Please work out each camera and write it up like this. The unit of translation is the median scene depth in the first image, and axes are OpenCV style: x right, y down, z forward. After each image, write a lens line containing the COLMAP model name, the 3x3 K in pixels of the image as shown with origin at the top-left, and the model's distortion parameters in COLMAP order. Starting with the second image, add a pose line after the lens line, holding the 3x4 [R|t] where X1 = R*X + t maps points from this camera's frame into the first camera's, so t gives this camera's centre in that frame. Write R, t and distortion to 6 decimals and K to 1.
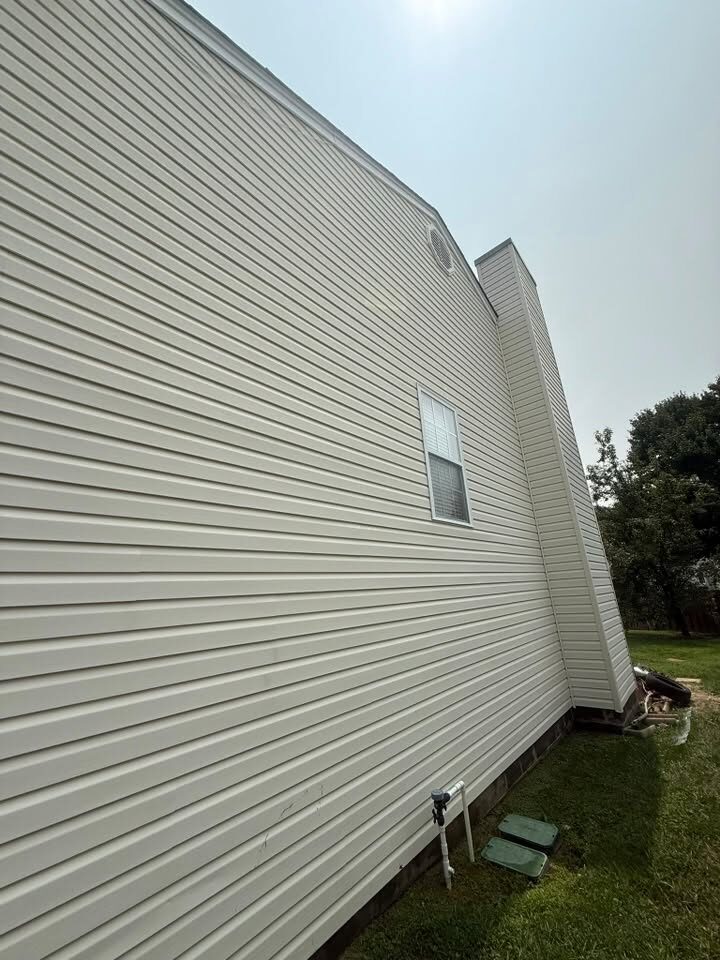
lens RADIAL K [[383.6, 0, 360.0], [0, 383.6, 480.0], [0, 0, 1]] dist [-0.000098, 0.000318]
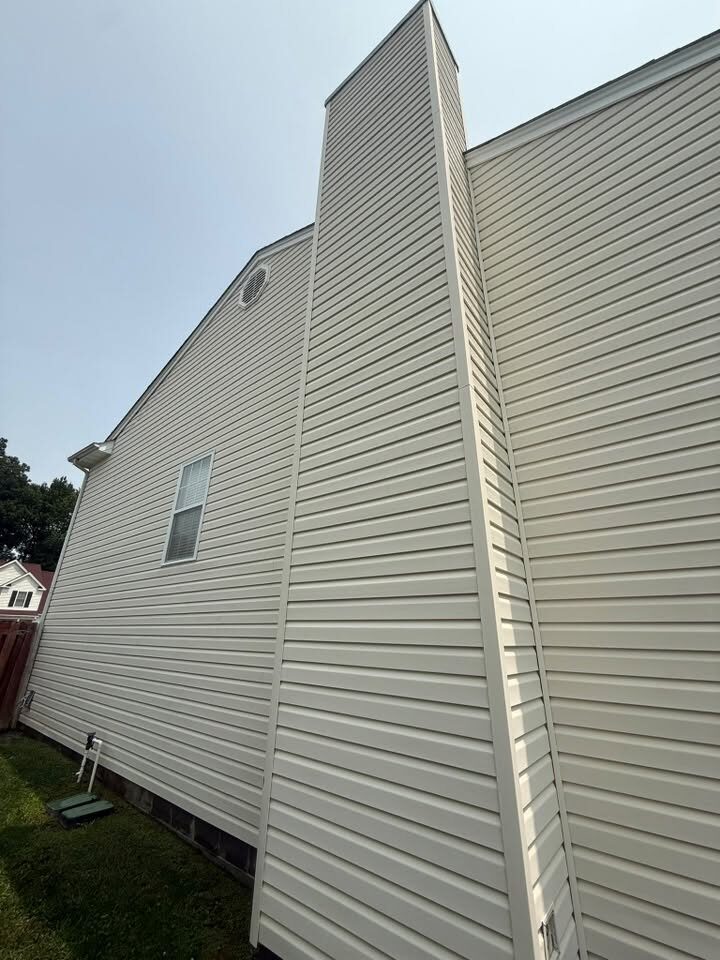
lens RADIAL K [[383.6, 0, 360.0], [0, 383.6, 480.0], [0, 0, 1]] dist [-0.000098, 0.000318]
pose [[0.063881, -0.320073, -0.945237, 1.957293], [0.288193, 0.912733, -0.289590, 0.505321], [0.955439, -0.253911, 0.150549, 1.855255]]
